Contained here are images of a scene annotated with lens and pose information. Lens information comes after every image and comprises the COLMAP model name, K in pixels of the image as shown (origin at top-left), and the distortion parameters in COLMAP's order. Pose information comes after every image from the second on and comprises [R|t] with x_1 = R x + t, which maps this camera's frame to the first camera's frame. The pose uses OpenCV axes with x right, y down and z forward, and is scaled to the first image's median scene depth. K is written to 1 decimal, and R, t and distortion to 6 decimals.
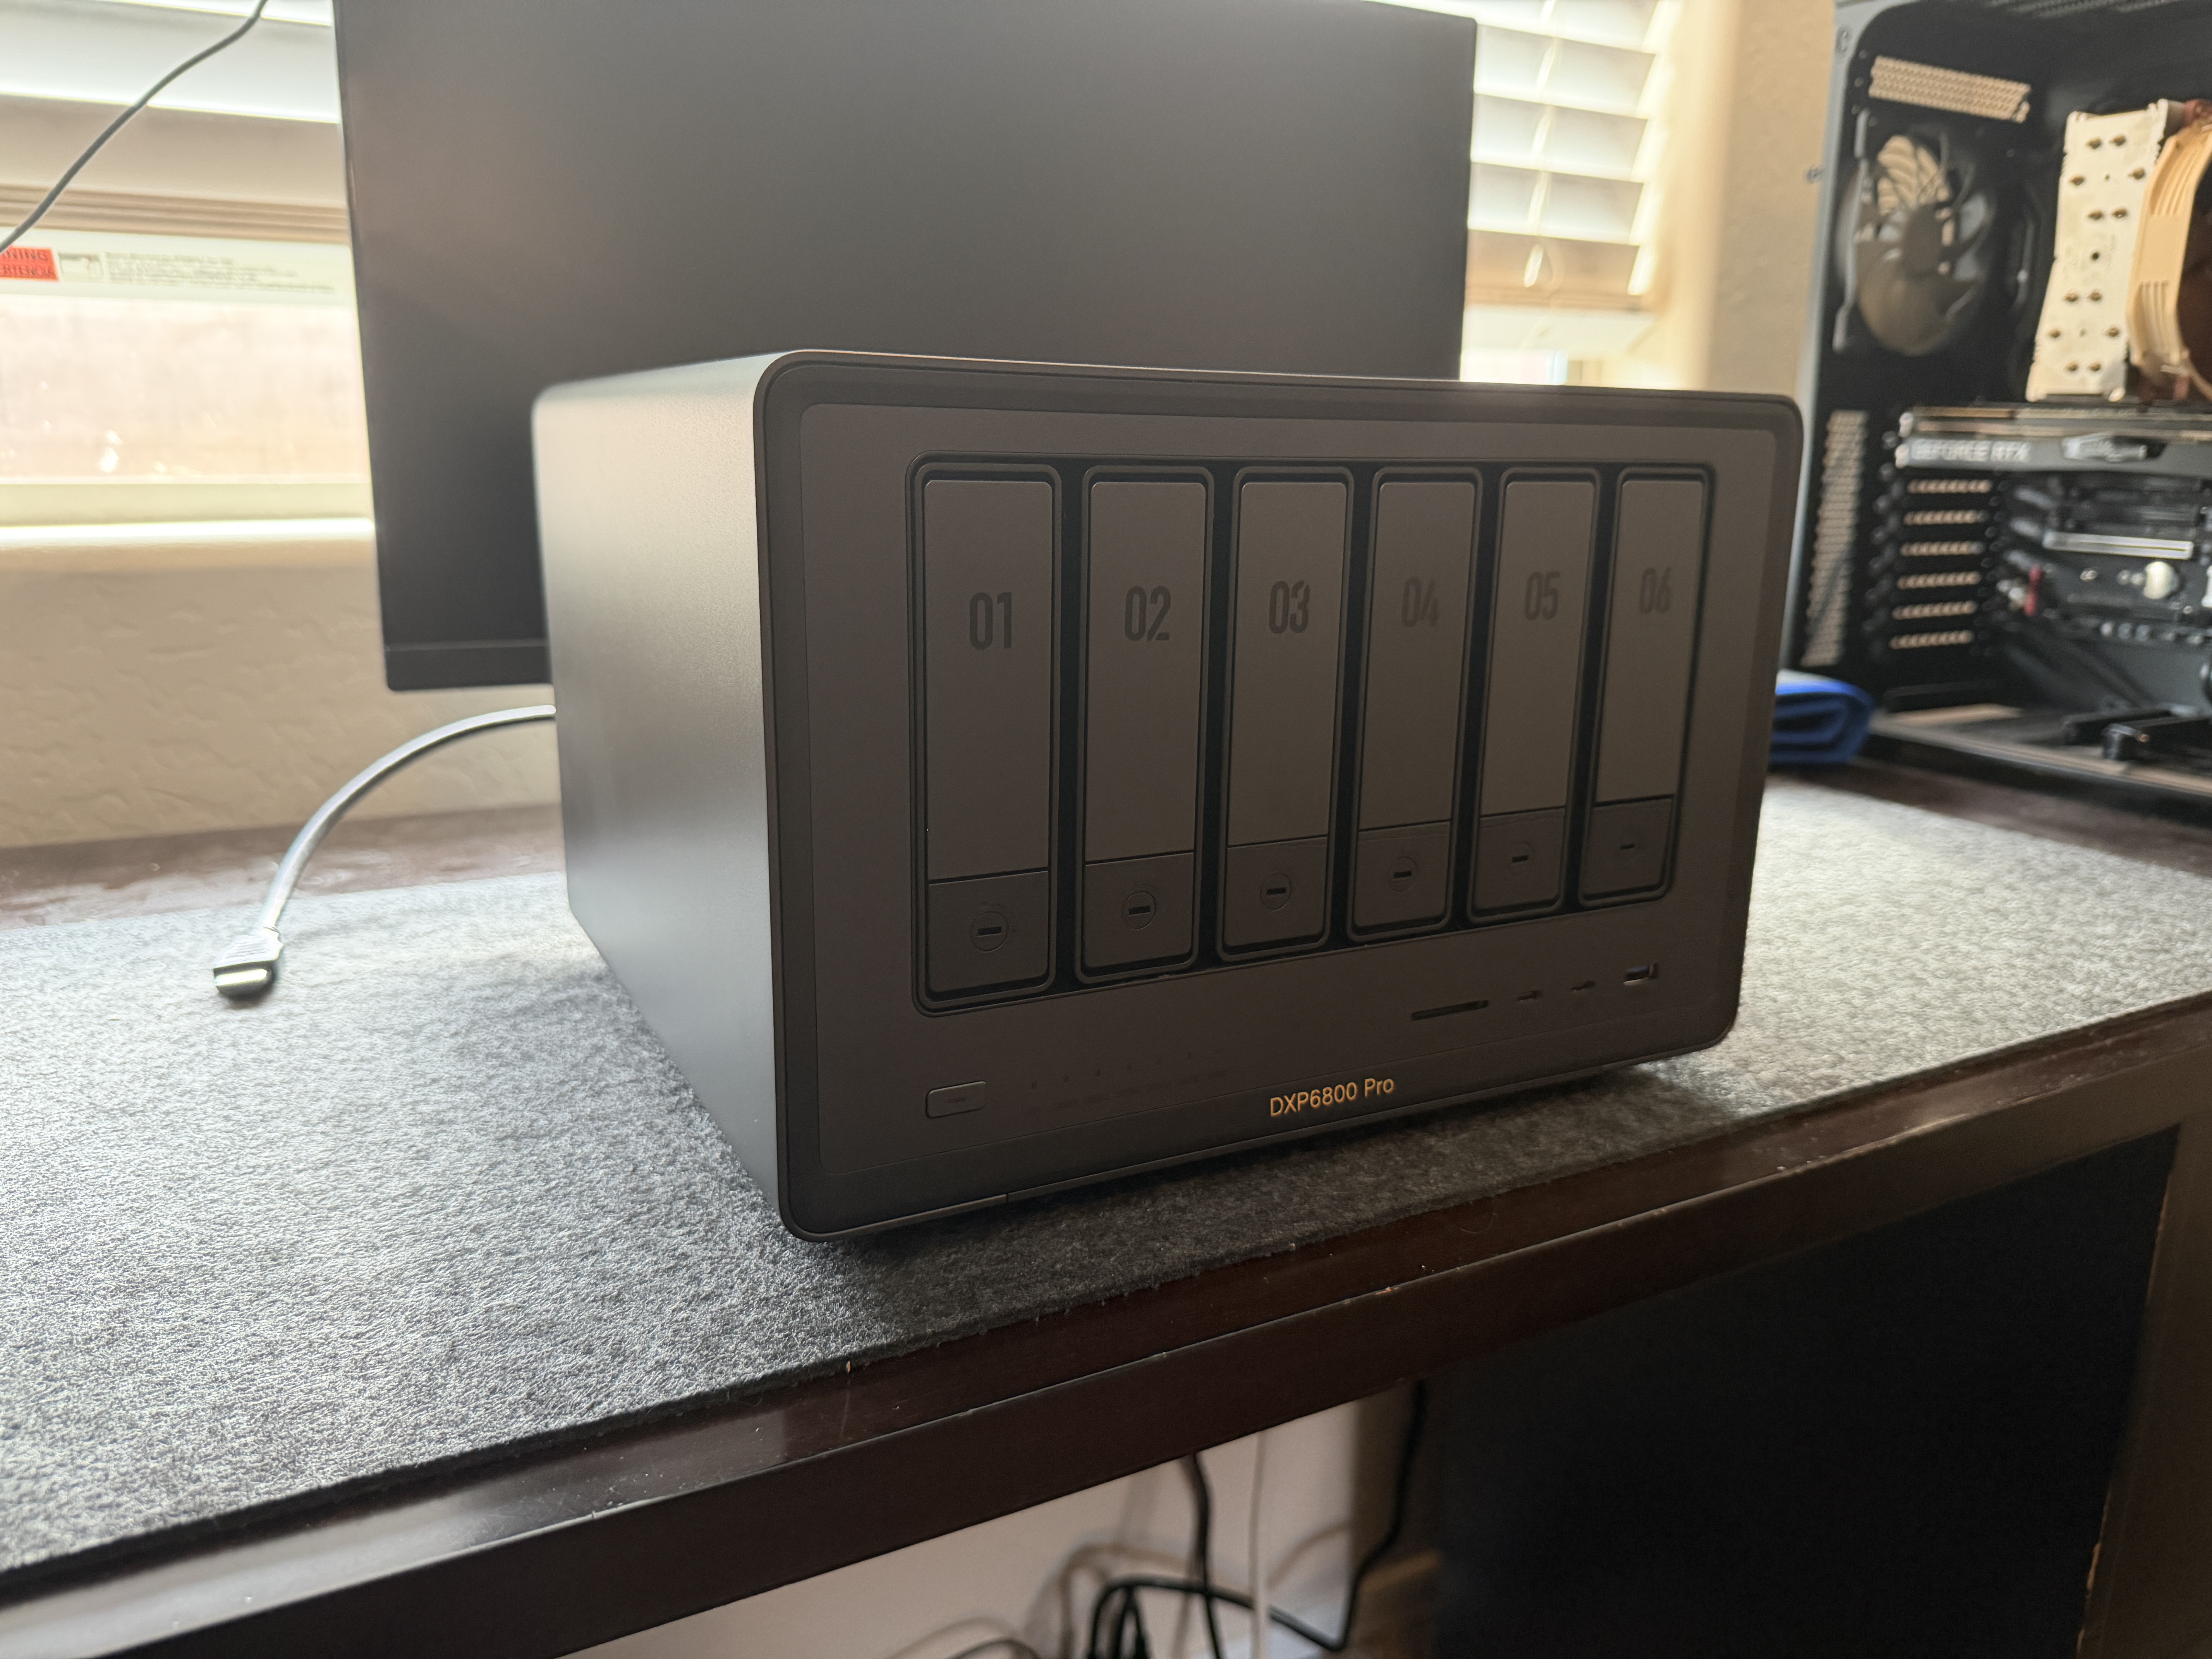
lens RADIAL K [[1661.2, 0, 1123.9], [0, 1661.2, 820.7], [0, 0, 1]] dist [-0.042037, 0.007411]
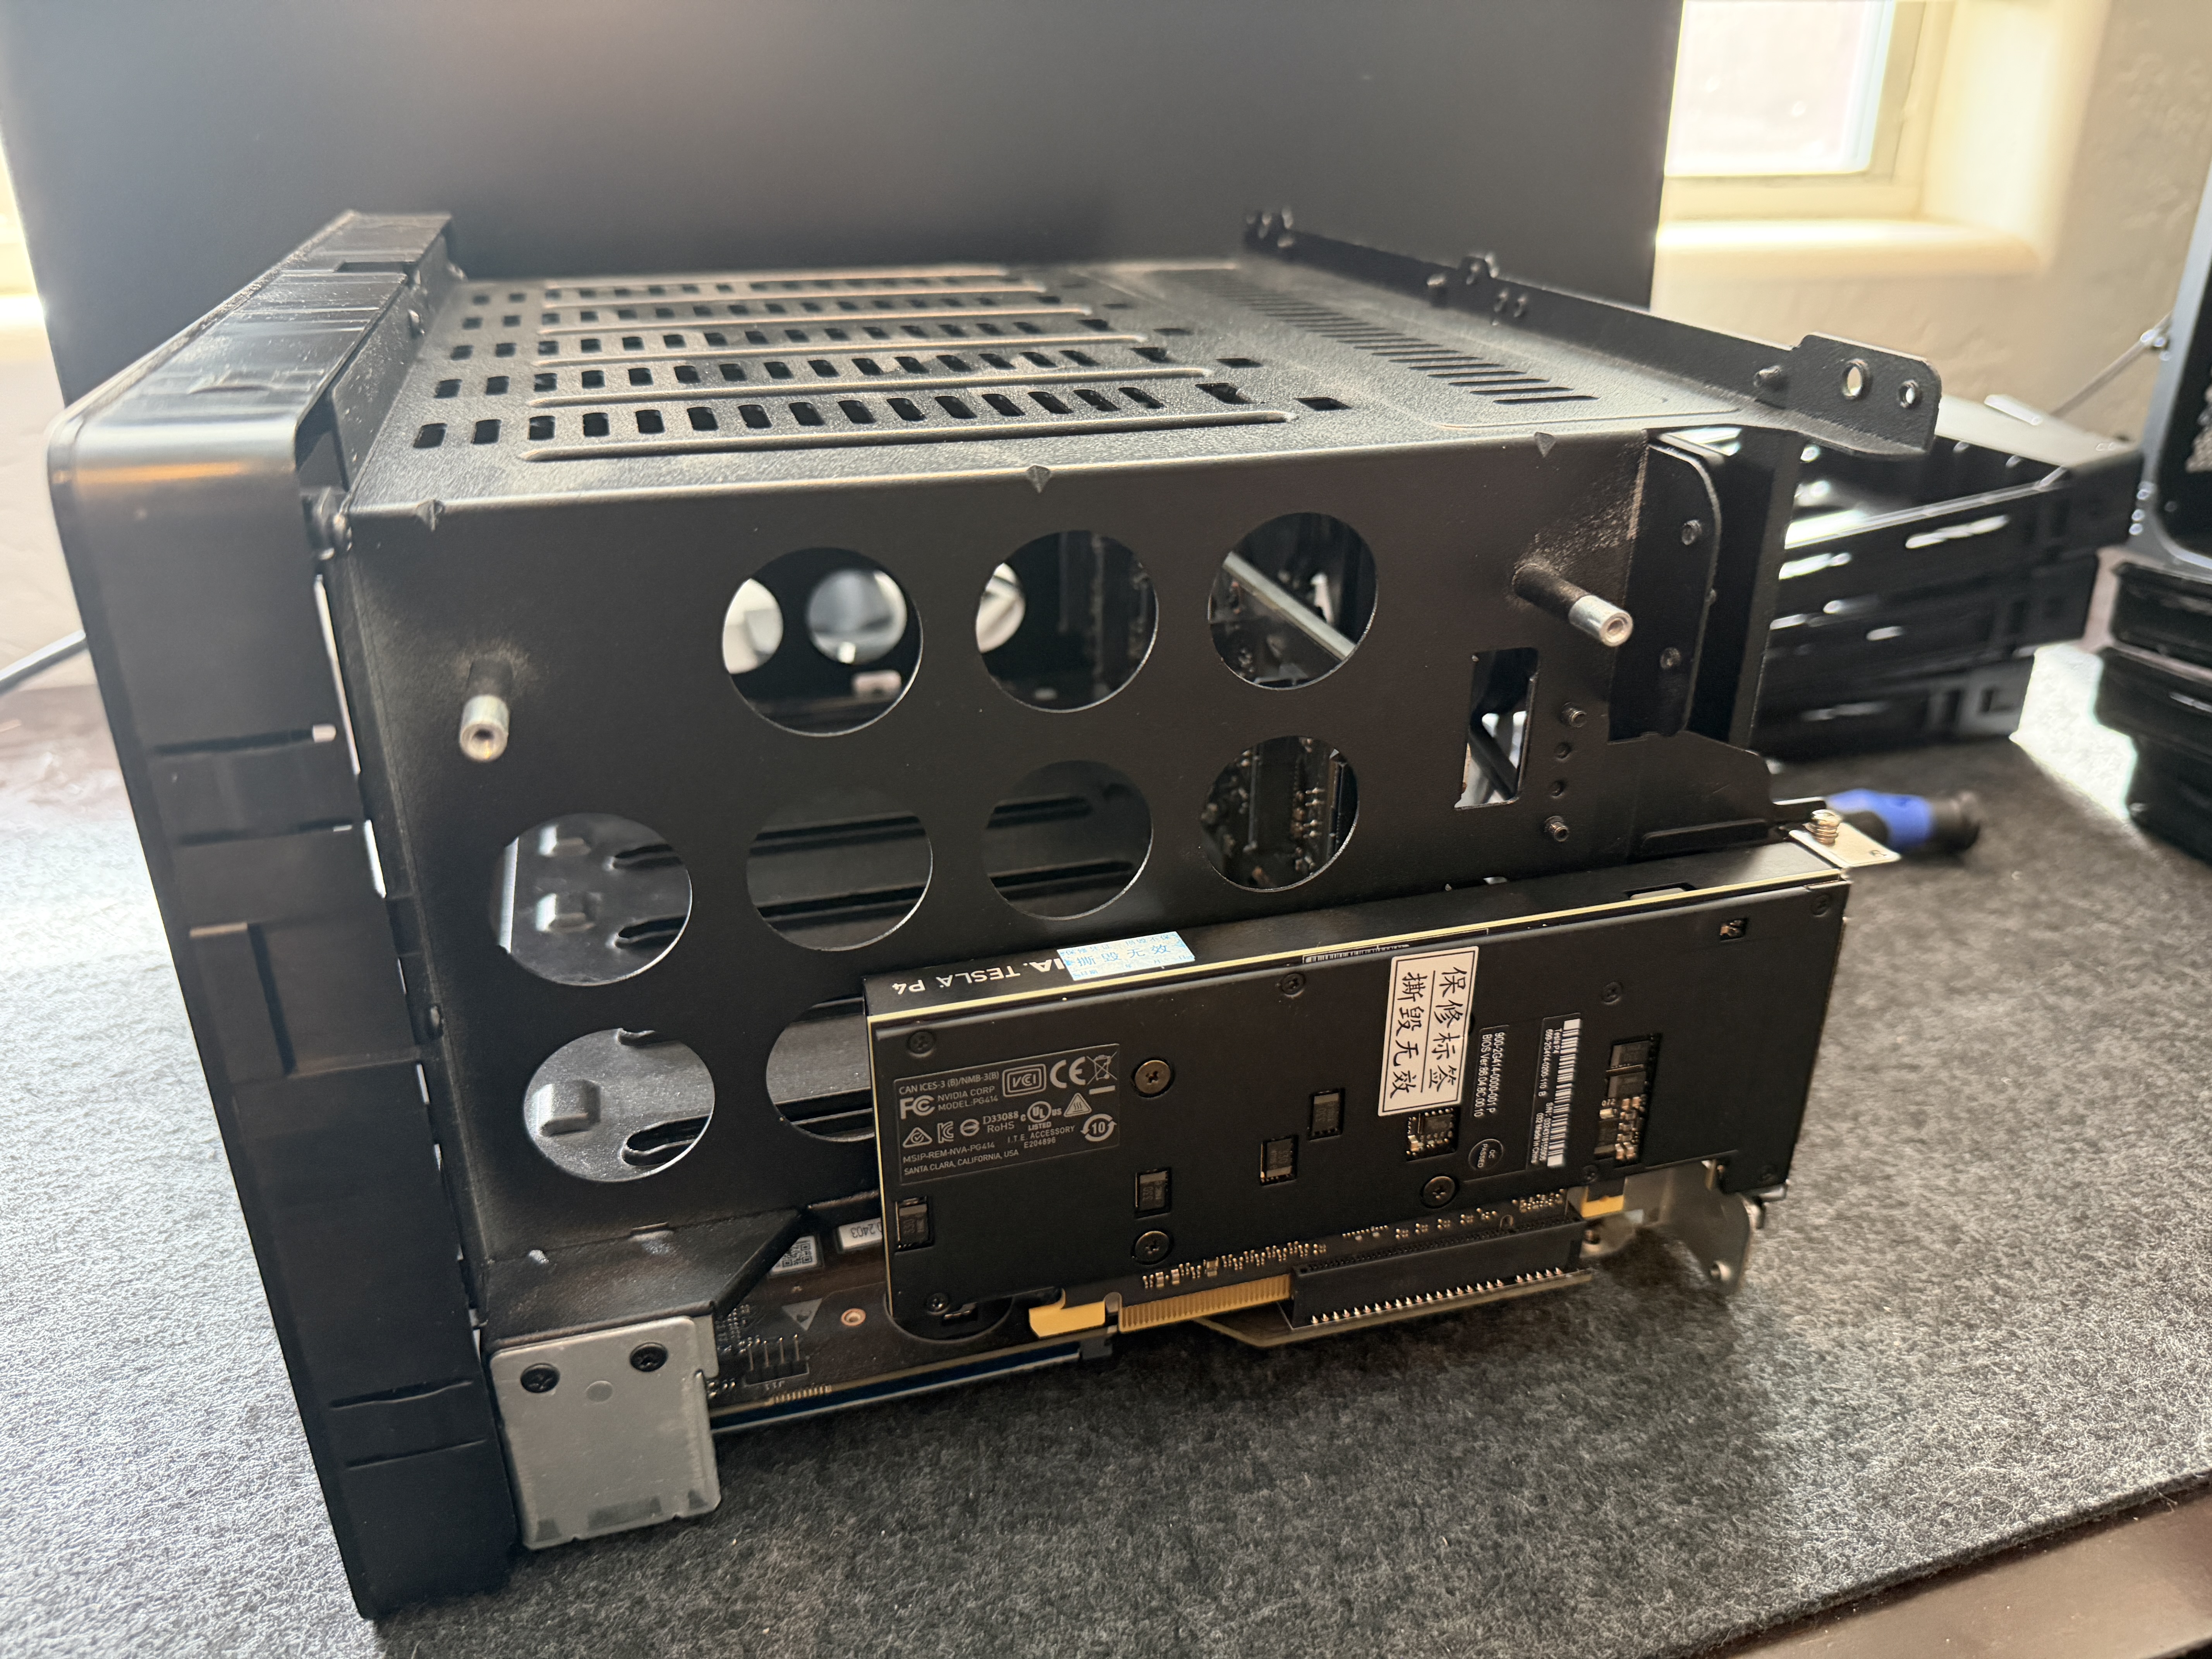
lens RADIAL K [[1661.2, 0, 1112.4], [0, 1661.2, 846.7], [0, 0, 1]] dist [-0.042037, 0.007411]
pose [[0.980338, 0.067358, -0.185476, 0.142395], [-0.024780, 0.974519, 0.222933, -0.114028], [0.195766, -0.213953, 0.957027, 0.291862]]
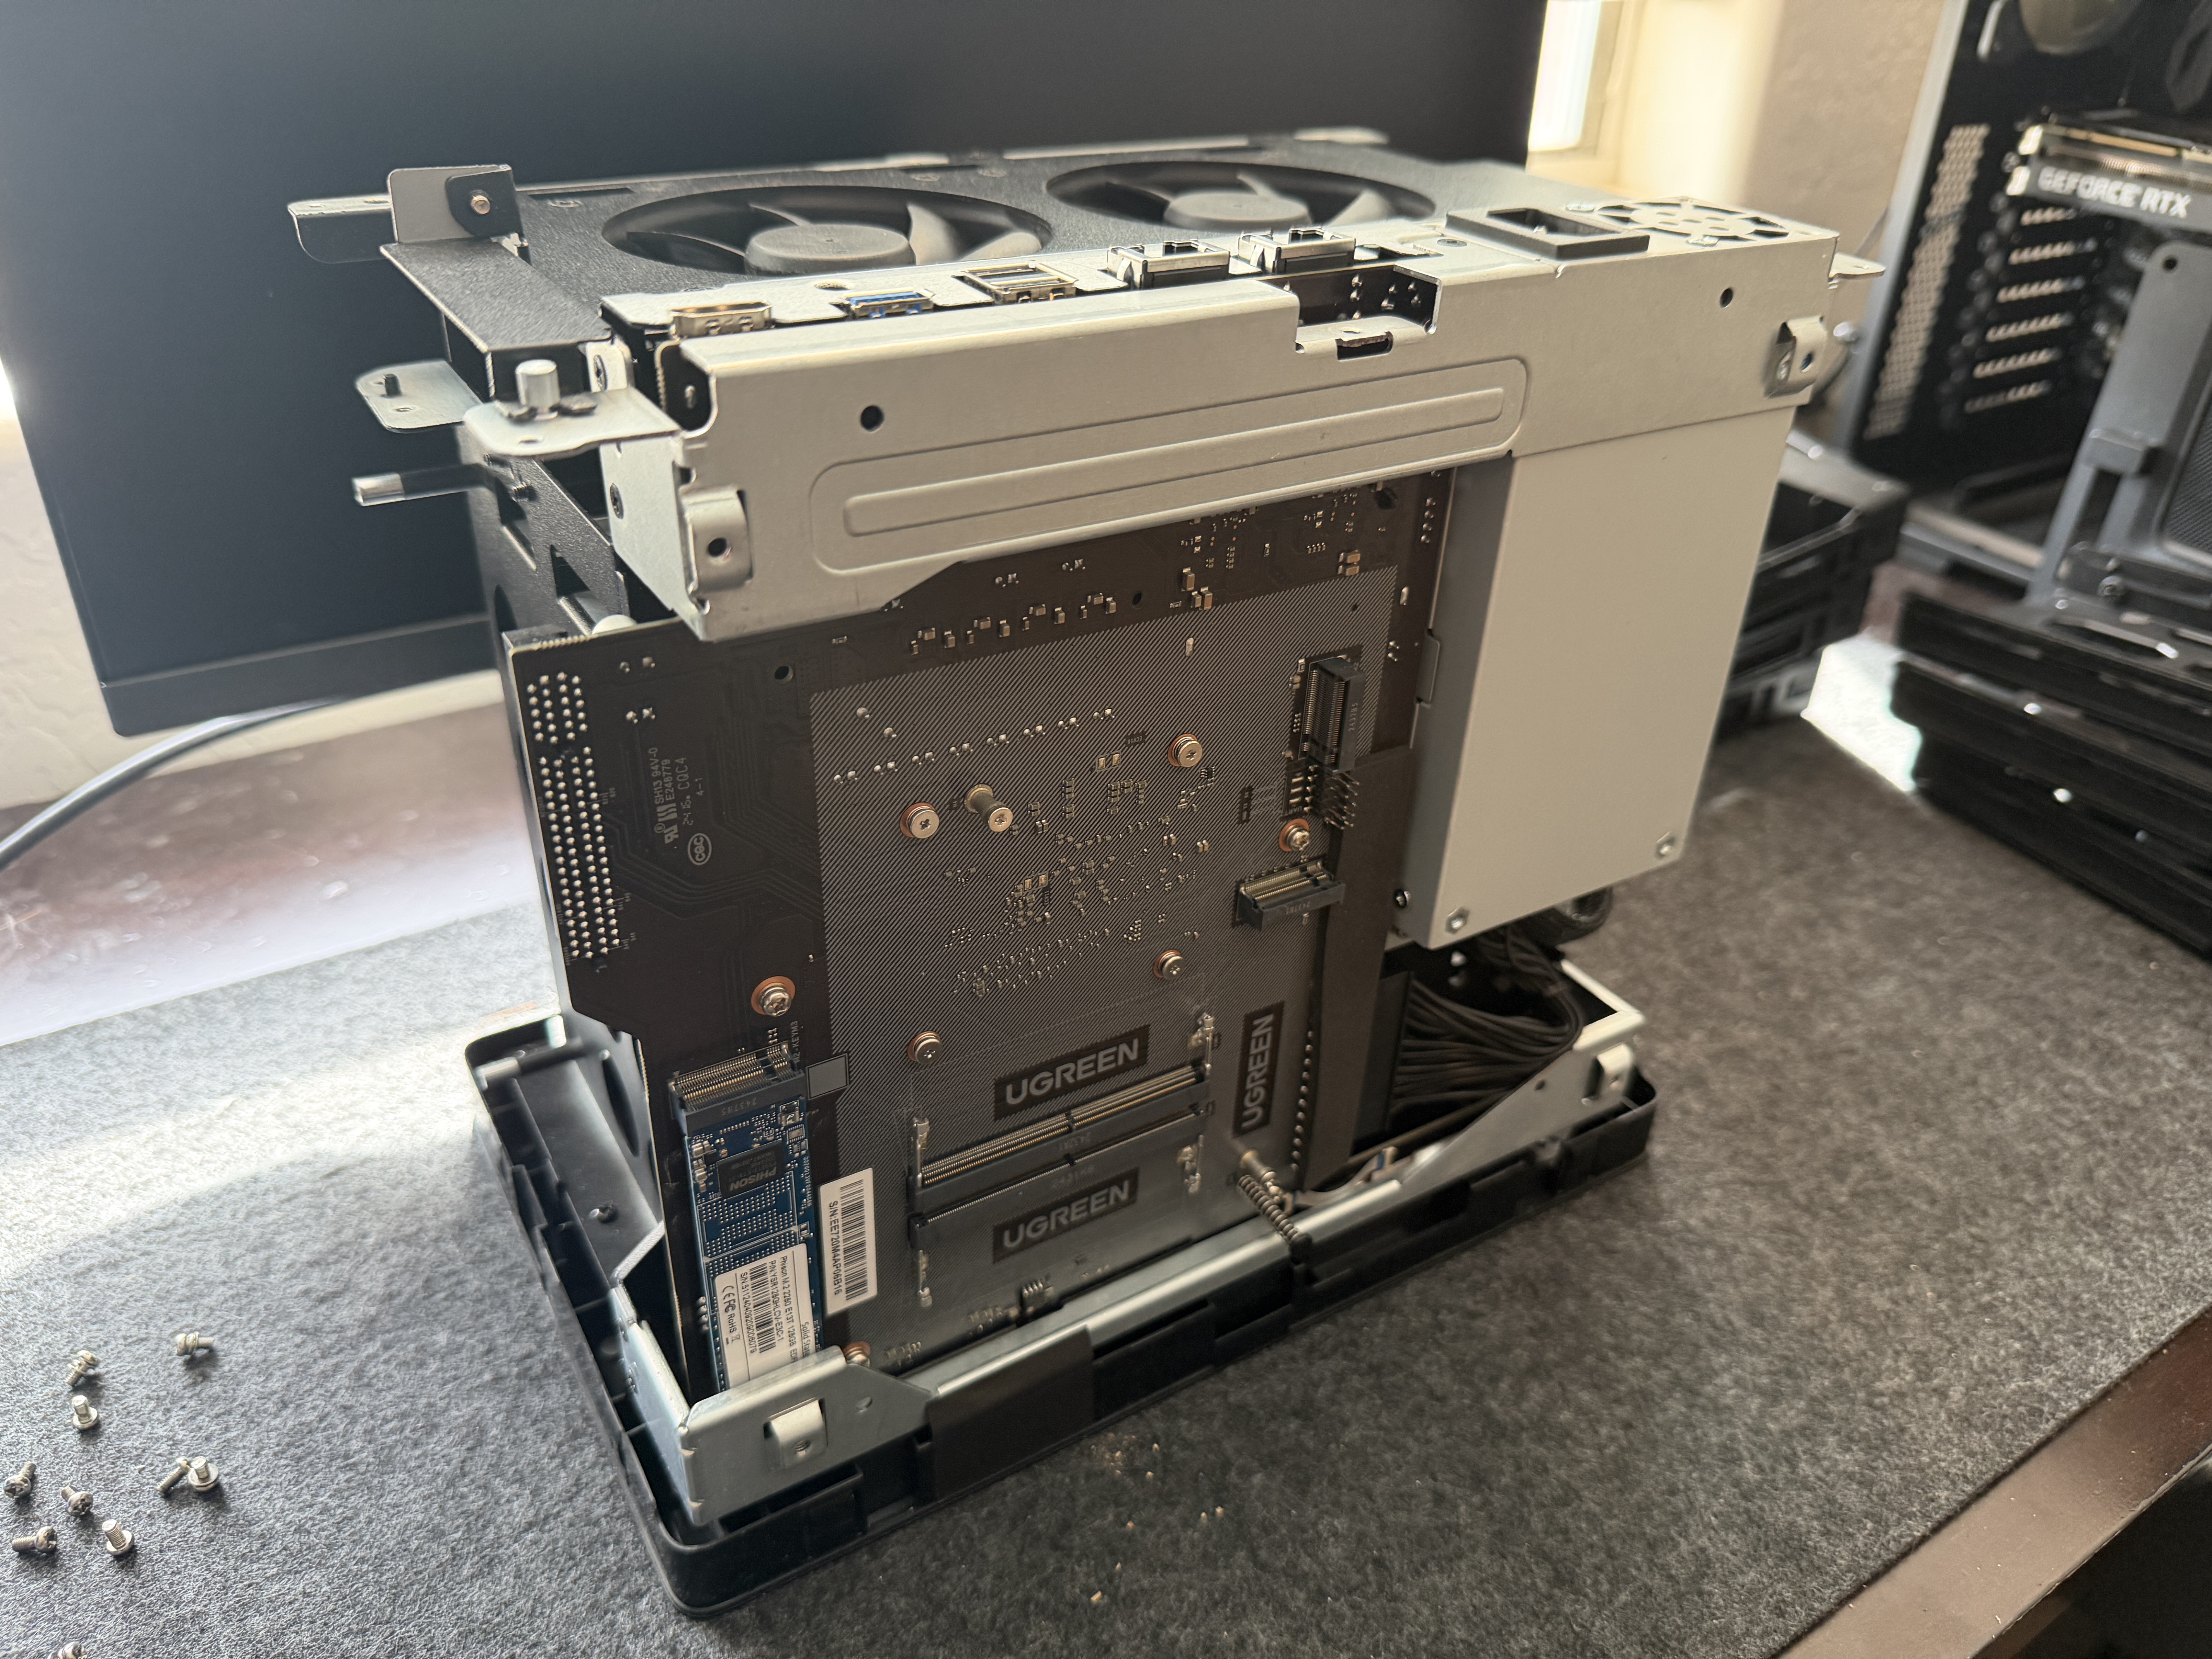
lens RADIAL K [[1661.2, 0, 1115.0], [0, 1661.2, 839.3], [0, 0, 1]] dist [-0.042037, 0.007411]
pose [[0.997348, -0.019621, 0.070092, -0.048397], [-0.004069, 0.946445, 0.322839, -0.236461], [-0.072672, -0.322268, 0.943855, 0.231469]]
